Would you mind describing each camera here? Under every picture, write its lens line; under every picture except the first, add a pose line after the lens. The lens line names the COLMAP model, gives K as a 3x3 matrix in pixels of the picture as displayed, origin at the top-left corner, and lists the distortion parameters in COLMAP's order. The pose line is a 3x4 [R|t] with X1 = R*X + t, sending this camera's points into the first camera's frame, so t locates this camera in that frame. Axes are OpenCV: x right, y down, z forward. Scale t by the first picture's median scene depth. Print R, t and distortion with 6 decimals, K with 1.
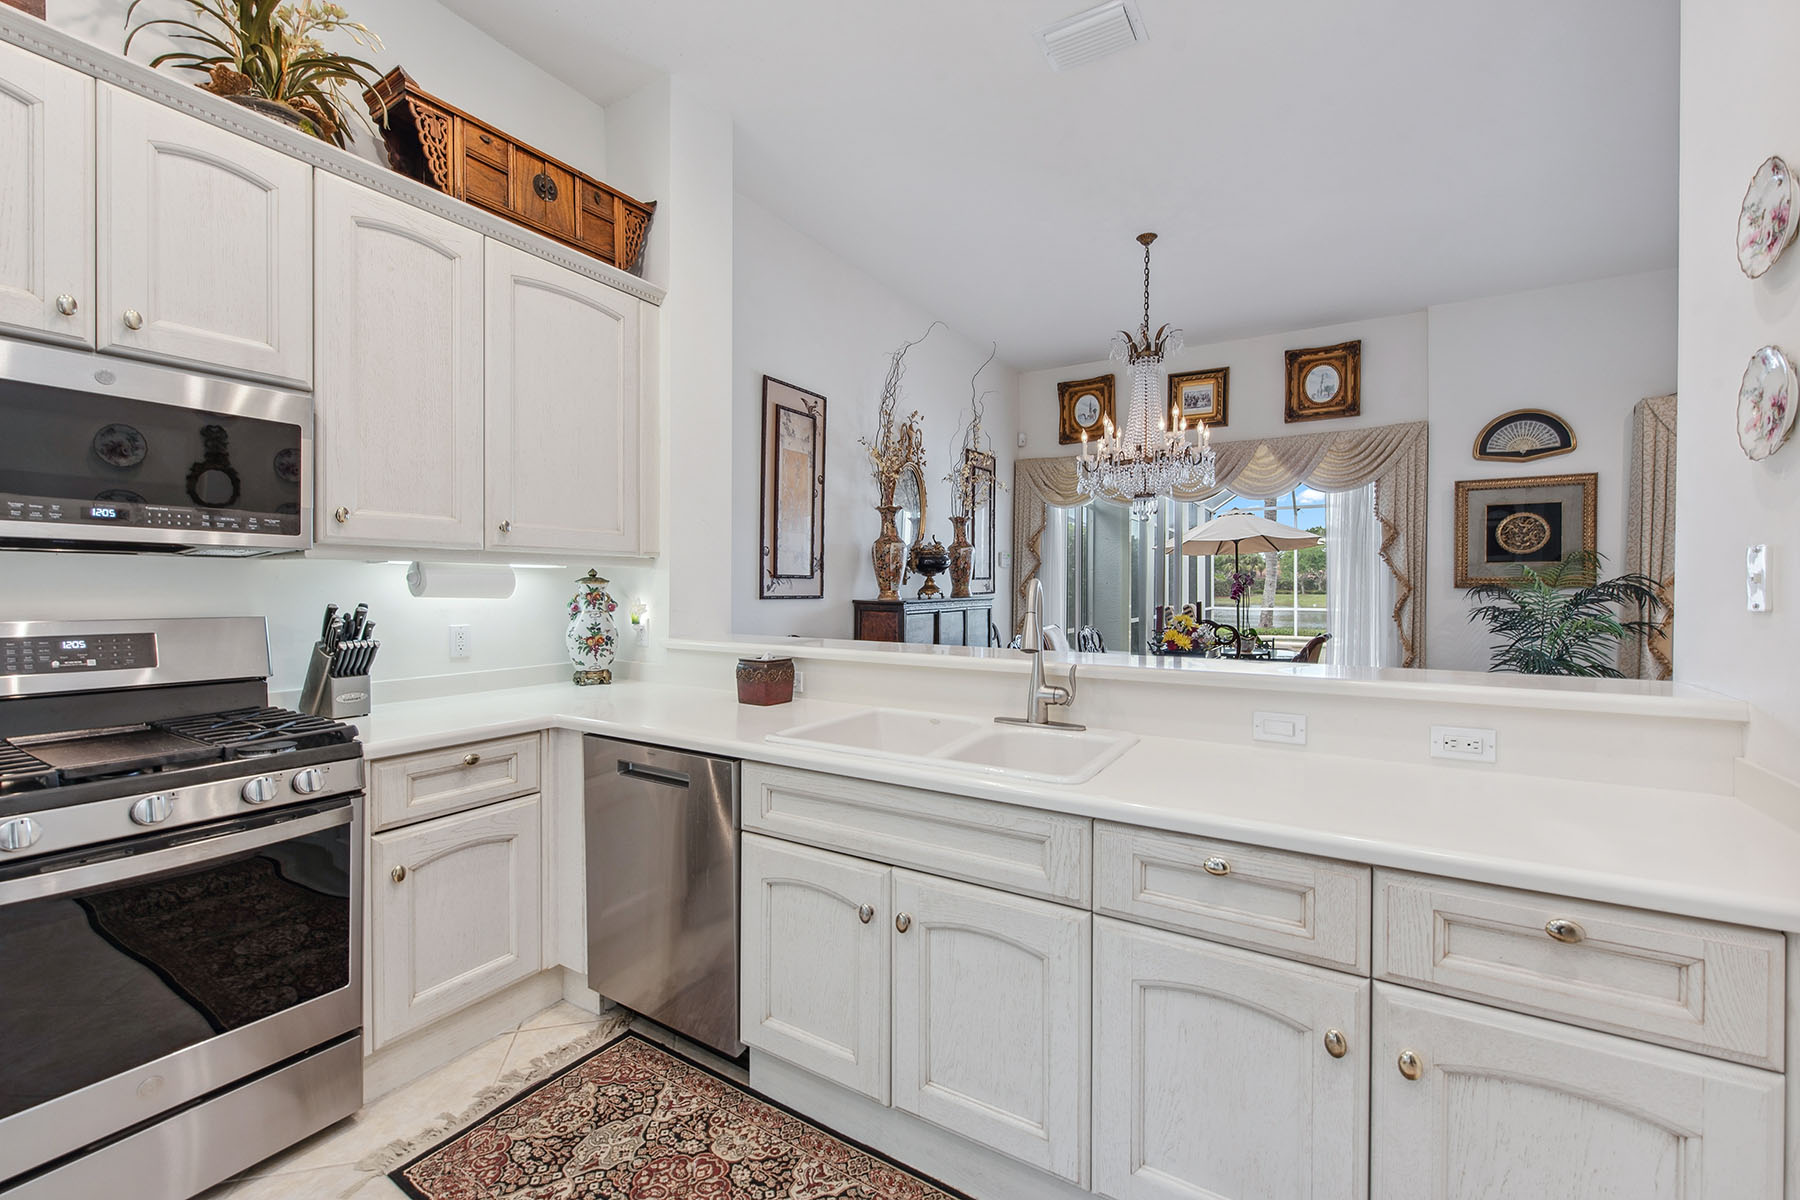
lens RADIAL K [[736.5, 0, 899.8], [0, 736.5, 592.1], [0, 0, 1]] dist [-0.000186, -0.001680]
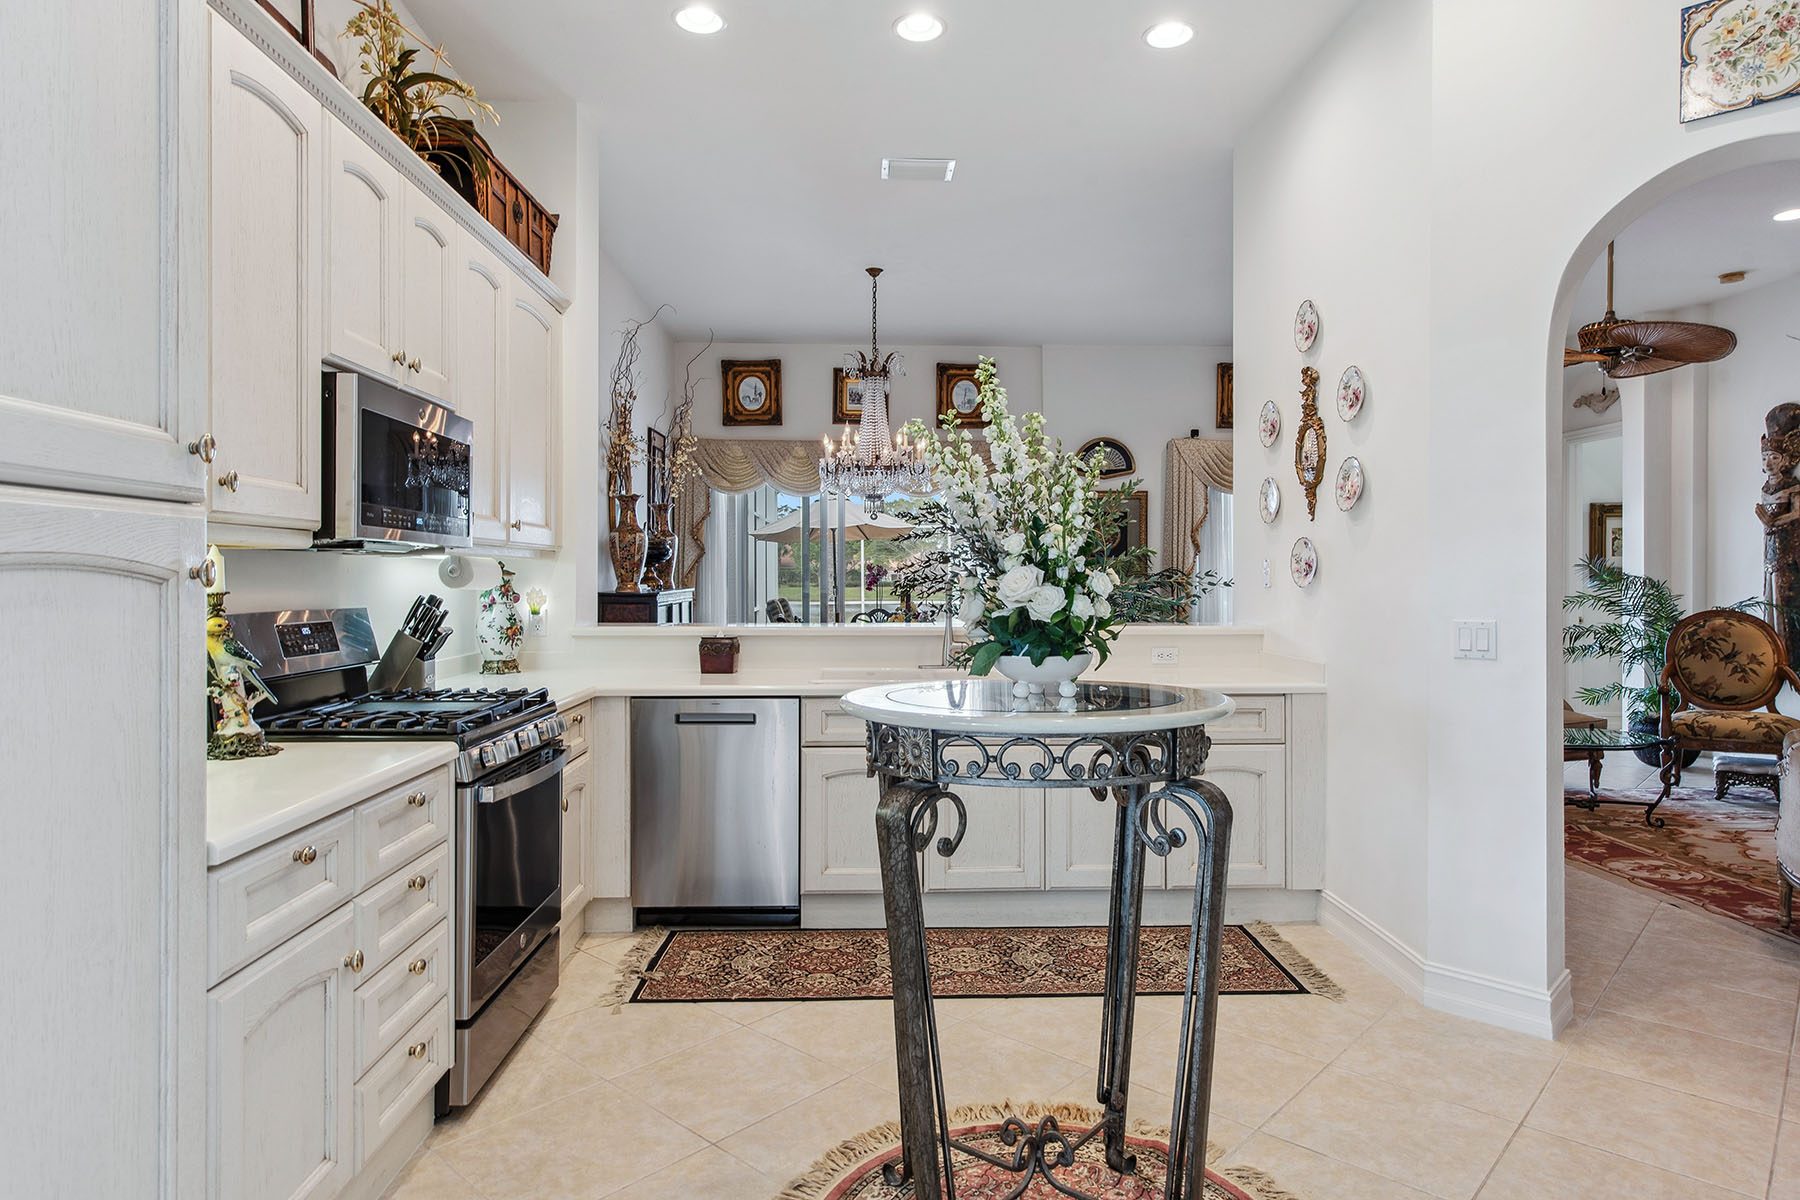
lens RADIAL K [[1044.1, 0, 906.4], [0, 1044.1, 578.1], [0, 0, 1]] dist [0.006986, 0.001860]
pose [[0.829916, -0.002385, 0.557884, -0.533929], [0.006236, 0.999968, -0.005001, 0.001571], [-0.557854, 0.007629, 0.829904, -0.369022]]
